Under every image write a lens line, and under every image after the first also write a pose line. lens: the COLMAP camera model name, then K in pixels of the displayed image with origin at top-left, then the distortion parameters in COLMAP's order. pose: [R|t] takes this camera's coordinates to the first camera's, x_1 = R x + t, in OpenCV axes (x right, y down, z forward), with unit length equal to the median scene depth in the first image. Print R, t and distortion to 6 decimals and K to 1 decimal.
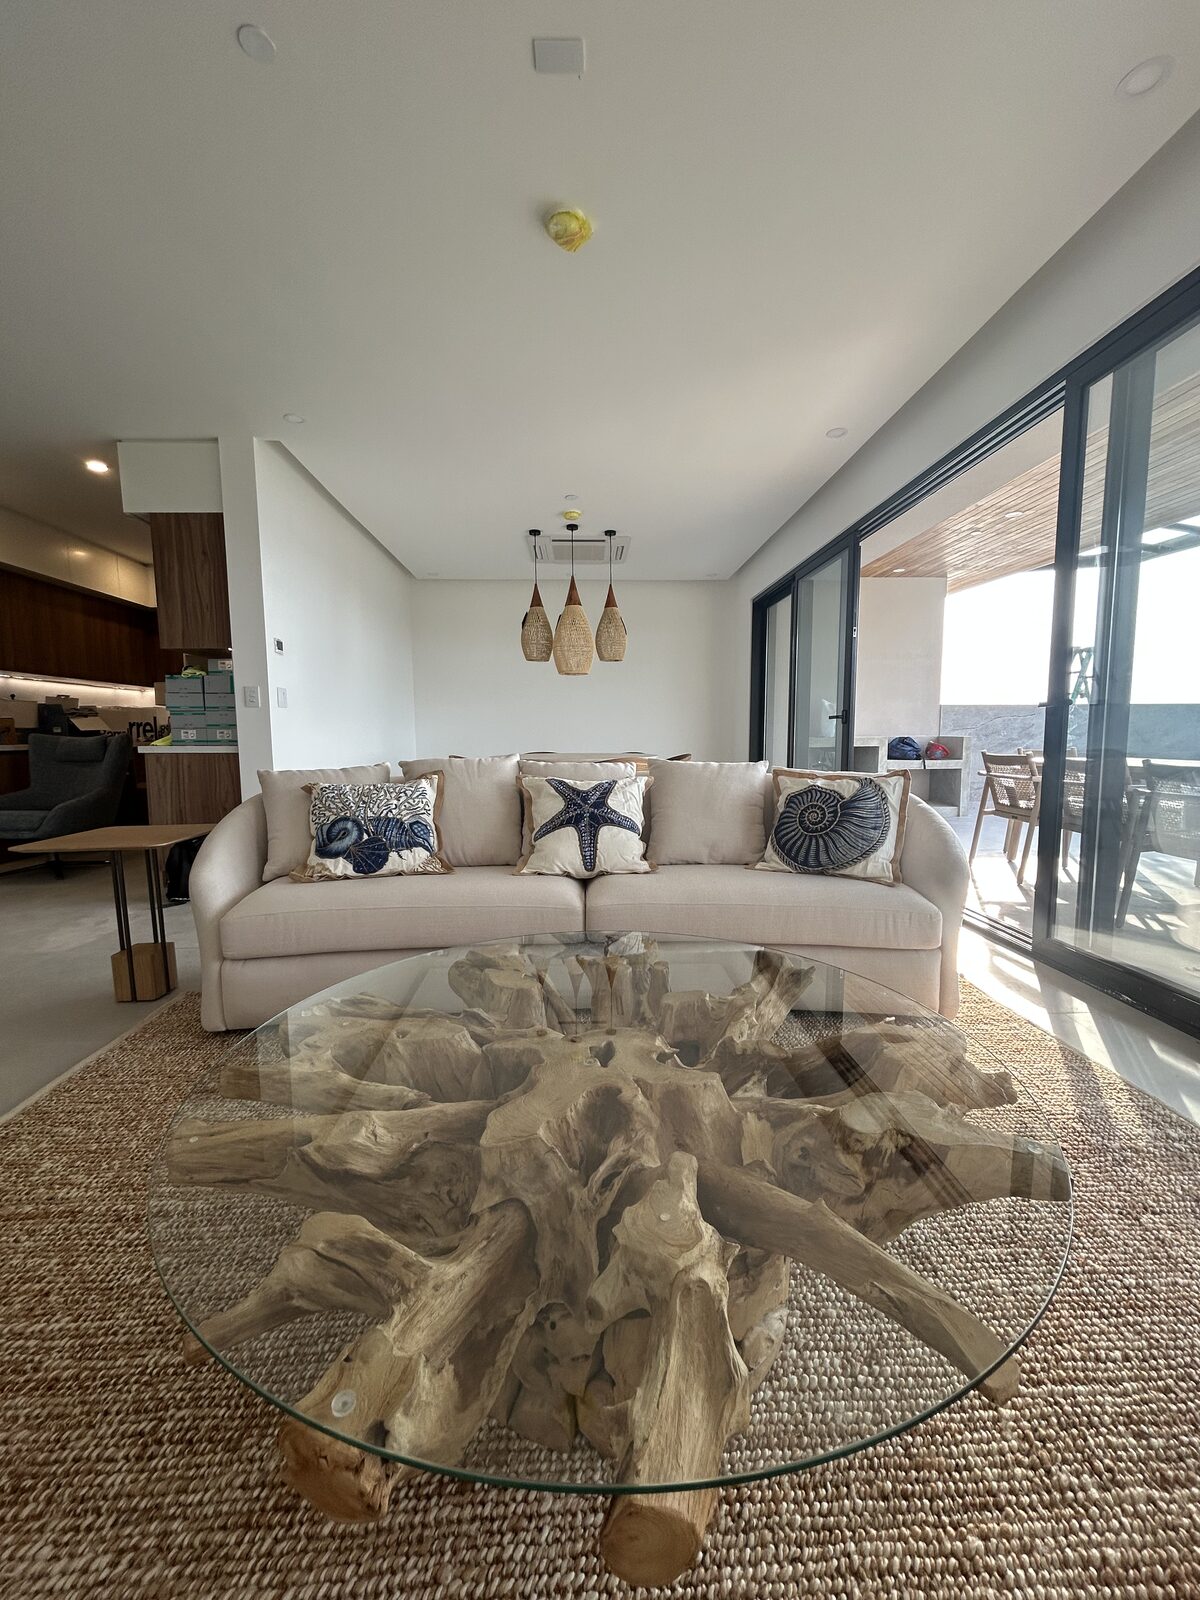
lens RADIAL K [[632.7, 0, 600.0], [0, 632.7, 800.0], [0, 0, 1]] dist [0.002496, 0.000786]
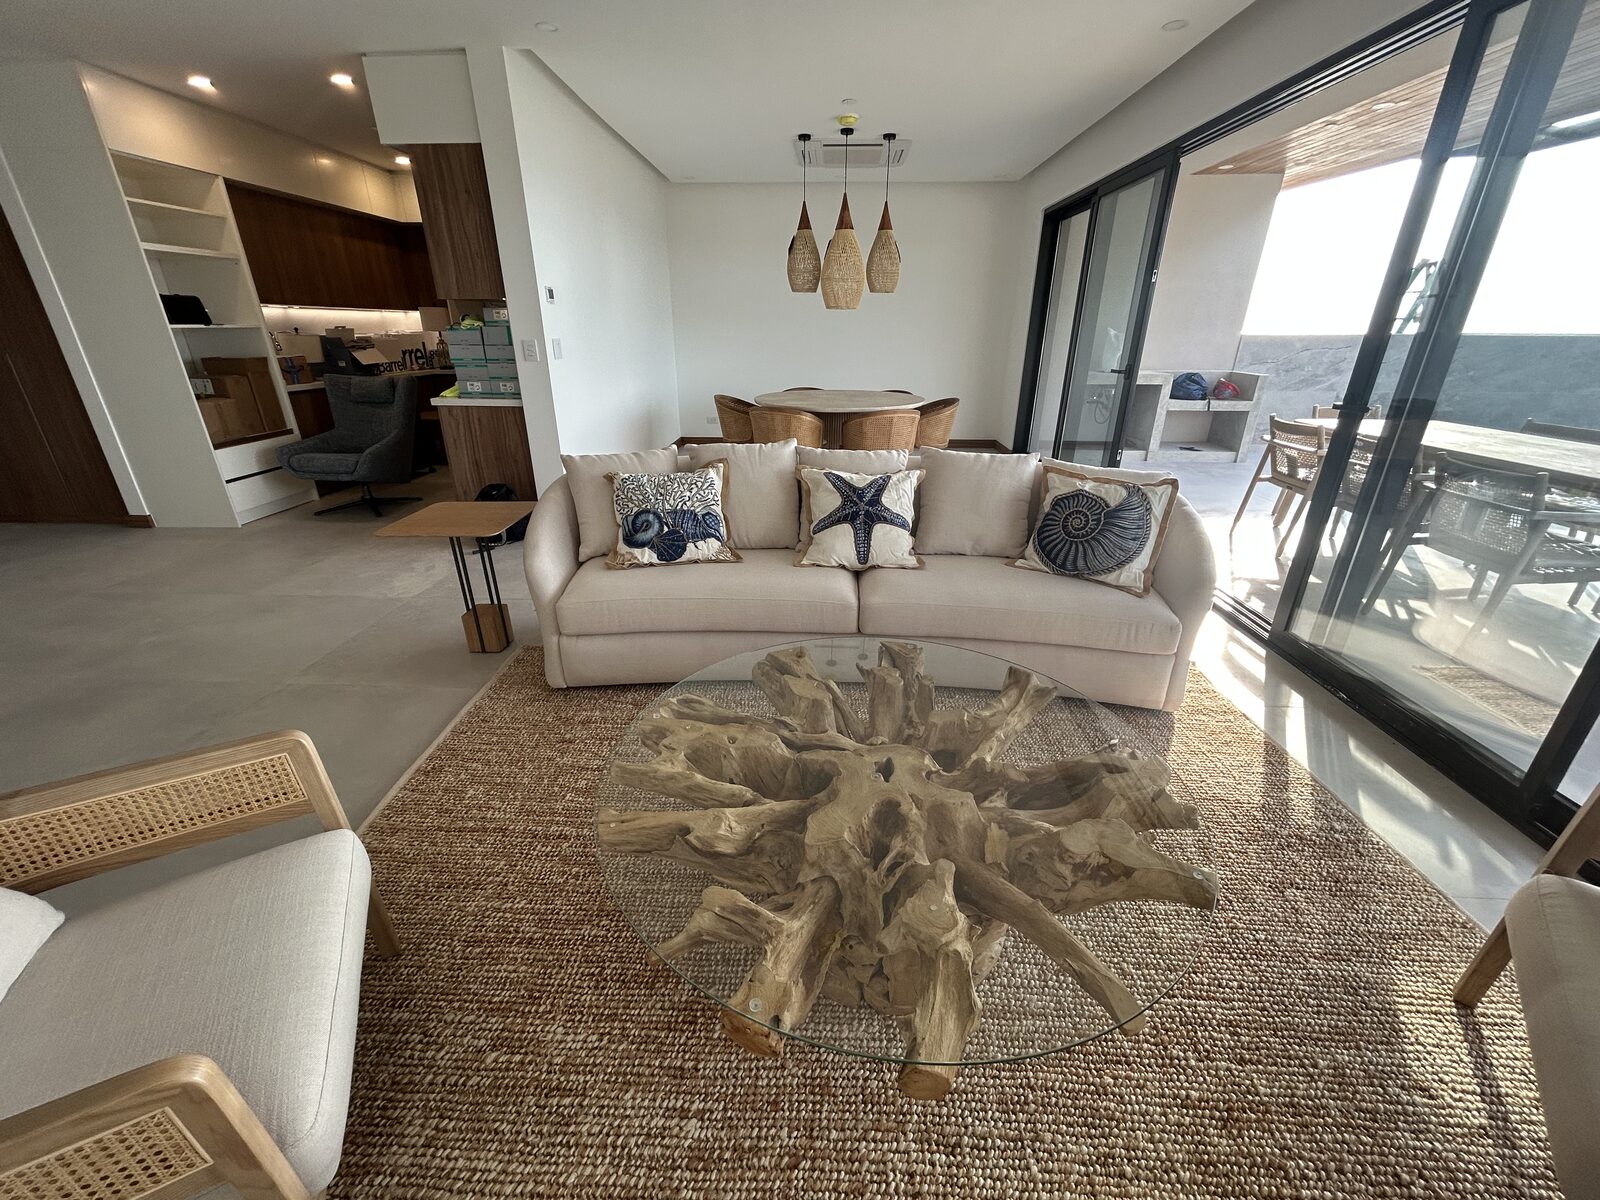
lens RADIAL K [[632.7, 0, 798.6], [0, 632.7, 591.3], [0, 0, 1]] dist [0.002496, 0.000786]
pose [[0.996374, 0.042518, -0.073698, -0.046479], [-0.019603, 0.957601, 0.287429, -0.166050], [0.082794, -0.284942, 0.954962, -0.089752]]
